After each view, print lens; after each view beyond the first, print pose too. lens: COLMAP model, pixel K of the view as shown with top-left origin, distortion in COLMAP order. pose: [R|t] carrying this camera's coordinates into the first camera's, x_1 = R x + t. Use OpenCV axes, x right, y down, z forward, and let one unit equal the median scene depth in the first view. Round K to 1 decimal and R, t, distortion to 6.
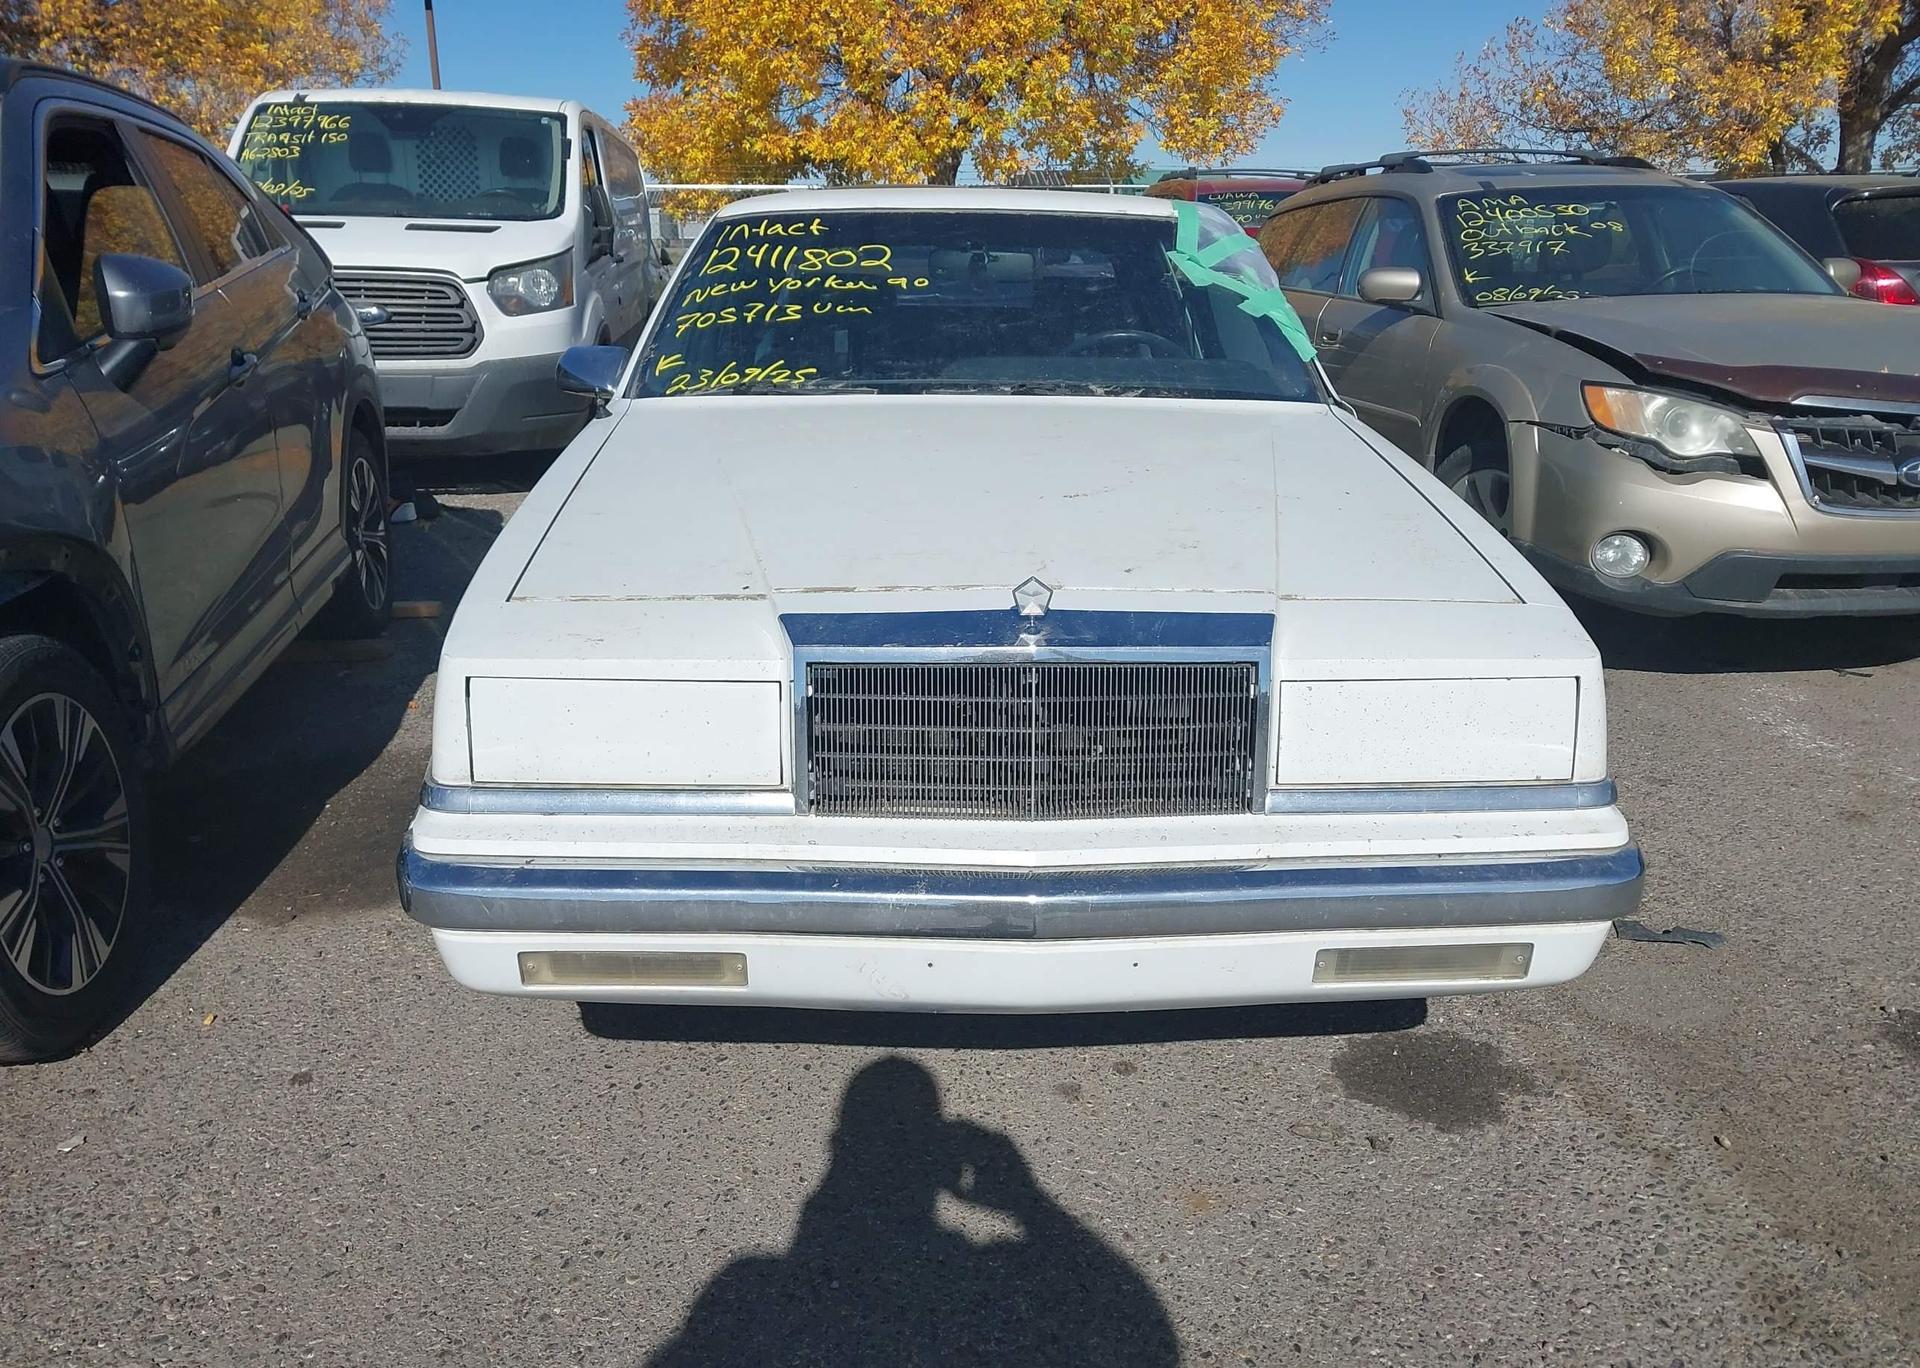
lens RADIAL K [[1653.0, 0, 1000.1], [0, 1653.0, 759.8], [0, 0, 1]] dist [0.004059, 0.016685]
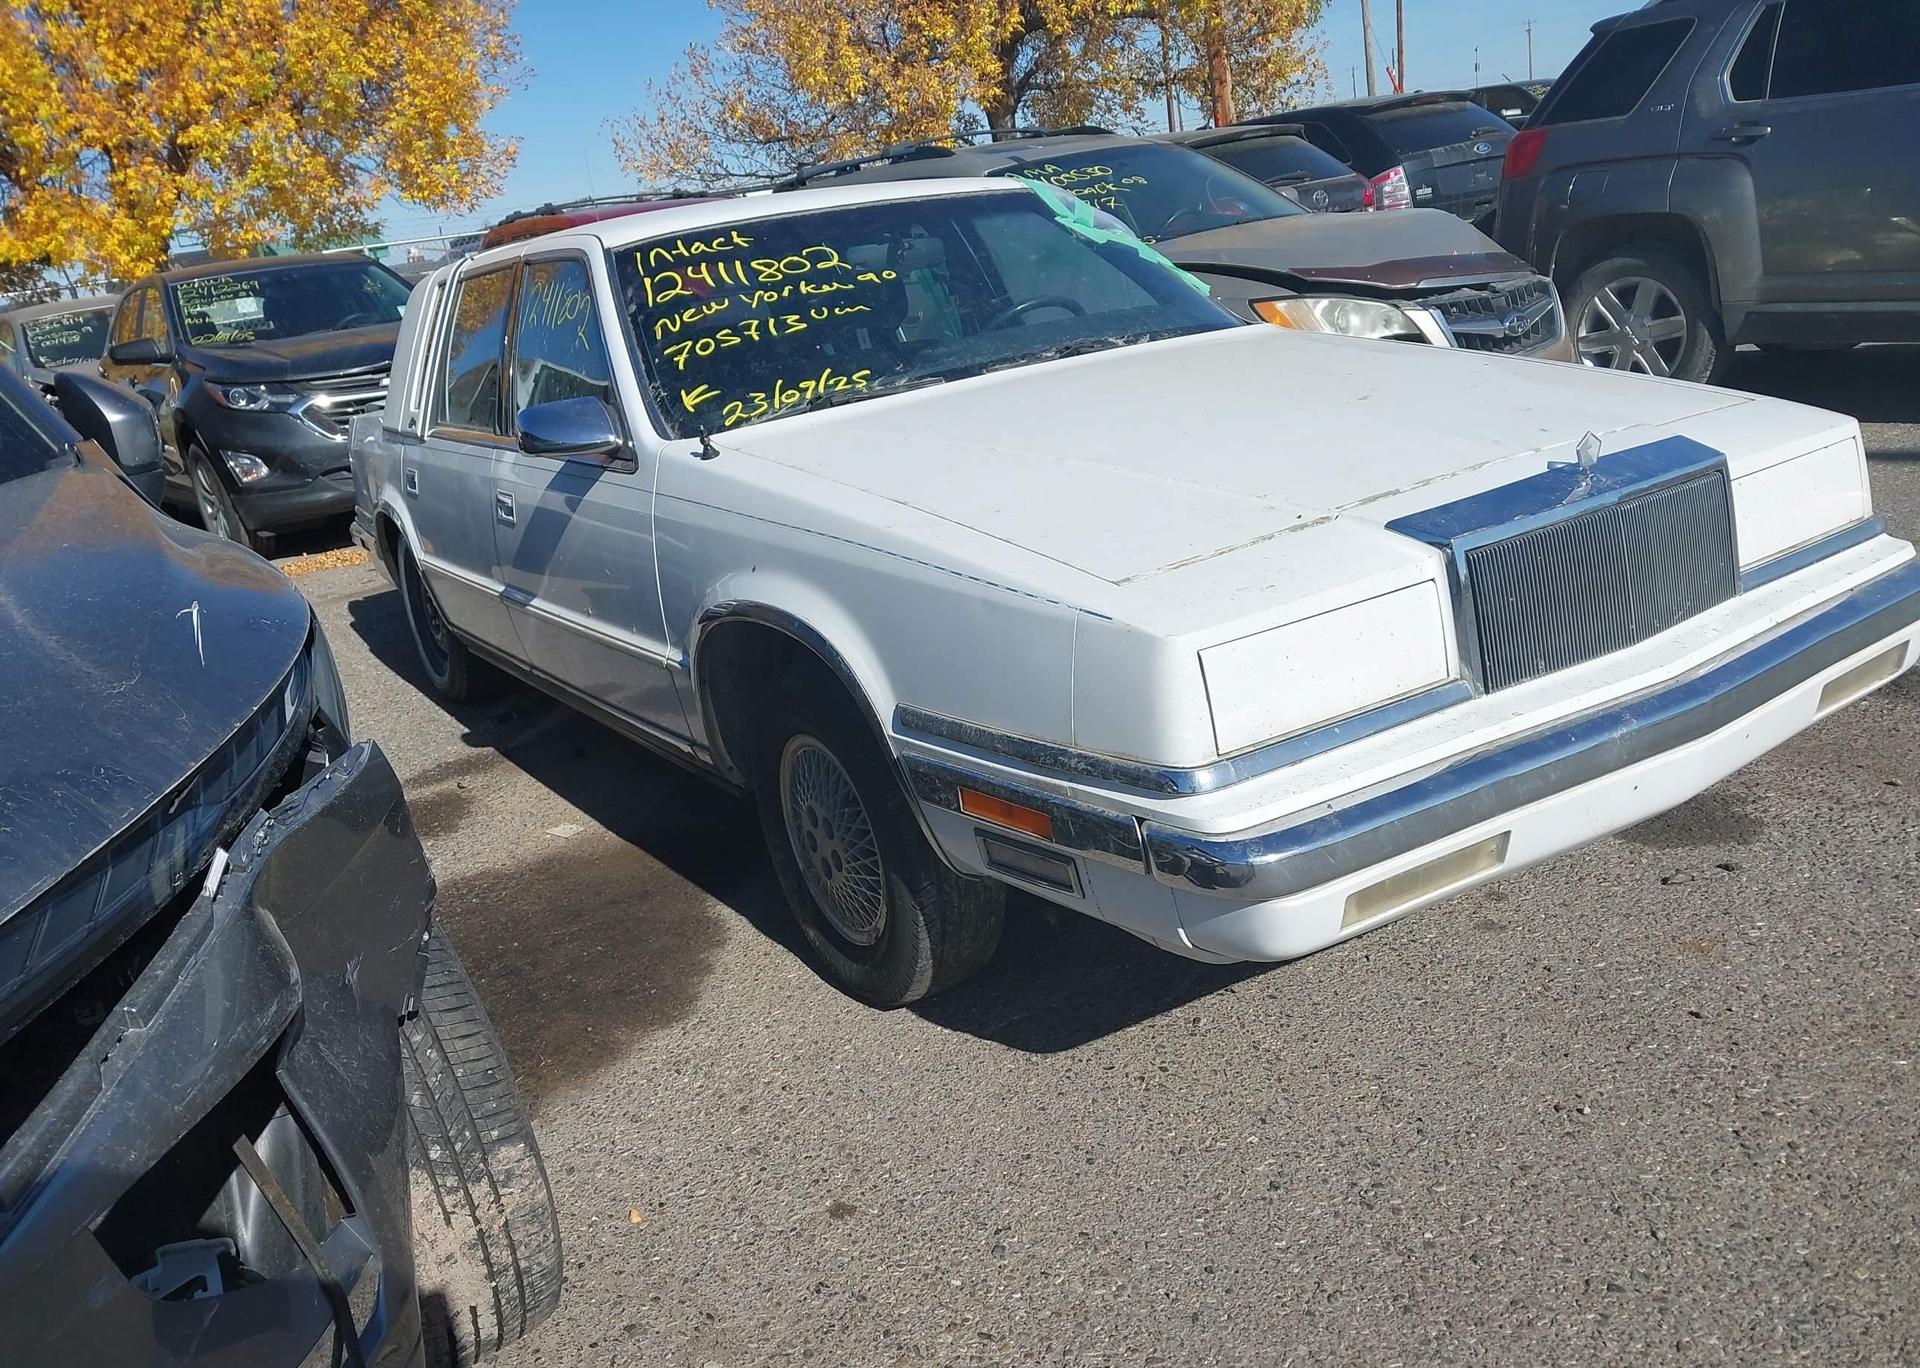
lens RADIAL K [[1627.1, 0, 959.1], [0, 1627.1, 805.2], [0, 0, 1]] dist [0.012349, 0.014852]
pose [[0.833505, -0.294102, 0.467732, -0.555761], [0.294472, 0.952765, 0.074330, -0.046205], [-0.467500, 0.075780, 0.880739, 0.145733]]
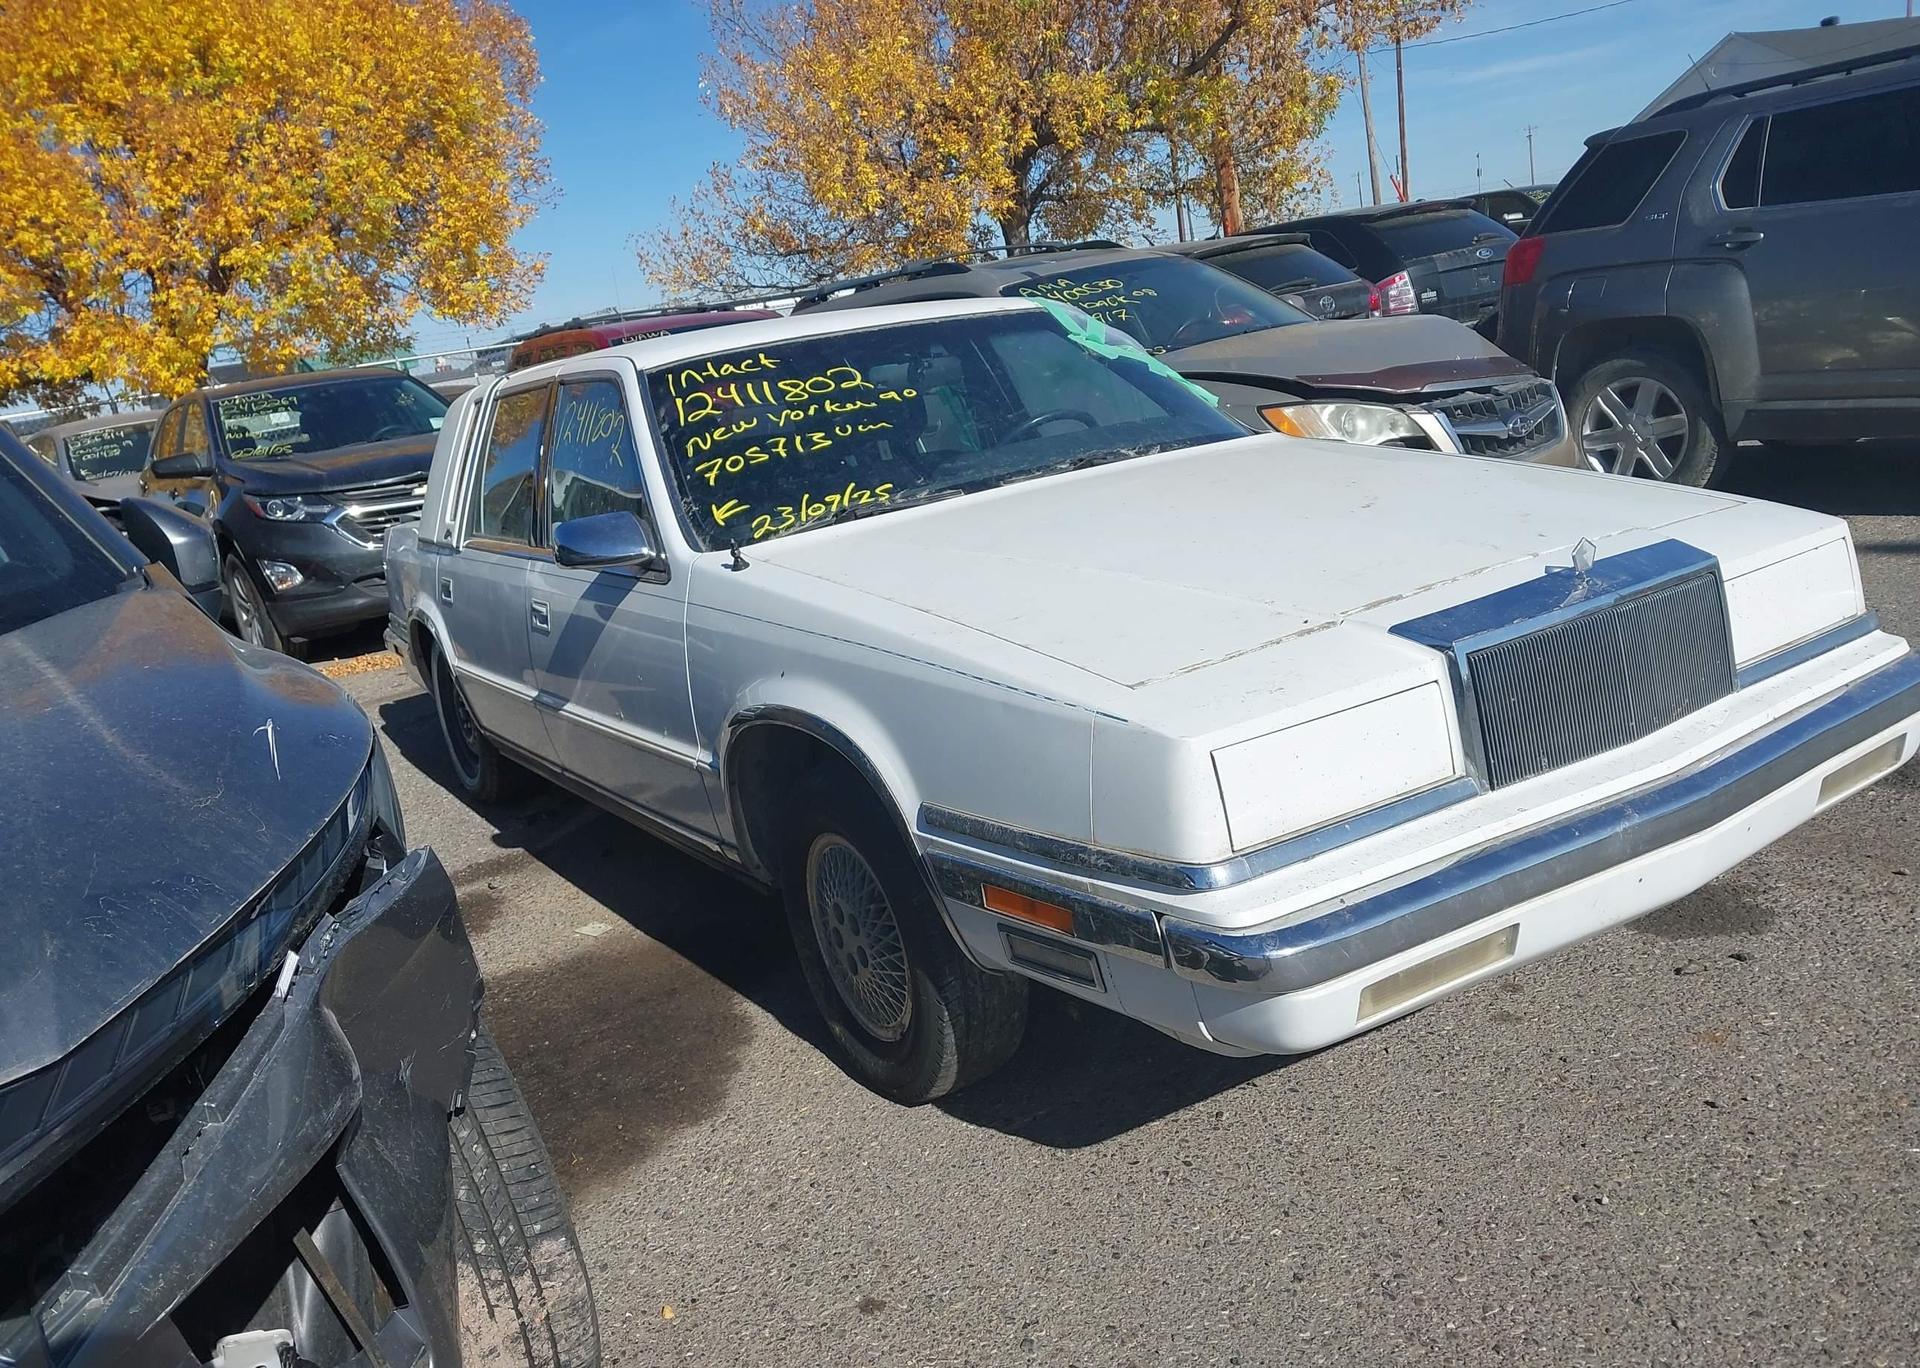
lens RADIAL K [[1653.0, 0, 960.7], [0, 1653.0, 754.9], [0, 0, 1]] dist [0.034642, -0.039138]
pose [[0.836241, -0.260665, 0.482447, -0.573268], [0.303718, 0.952690, -0.011707, -0.050824], [-0.456570, 0.156318, 0.875847, 0.114219]]
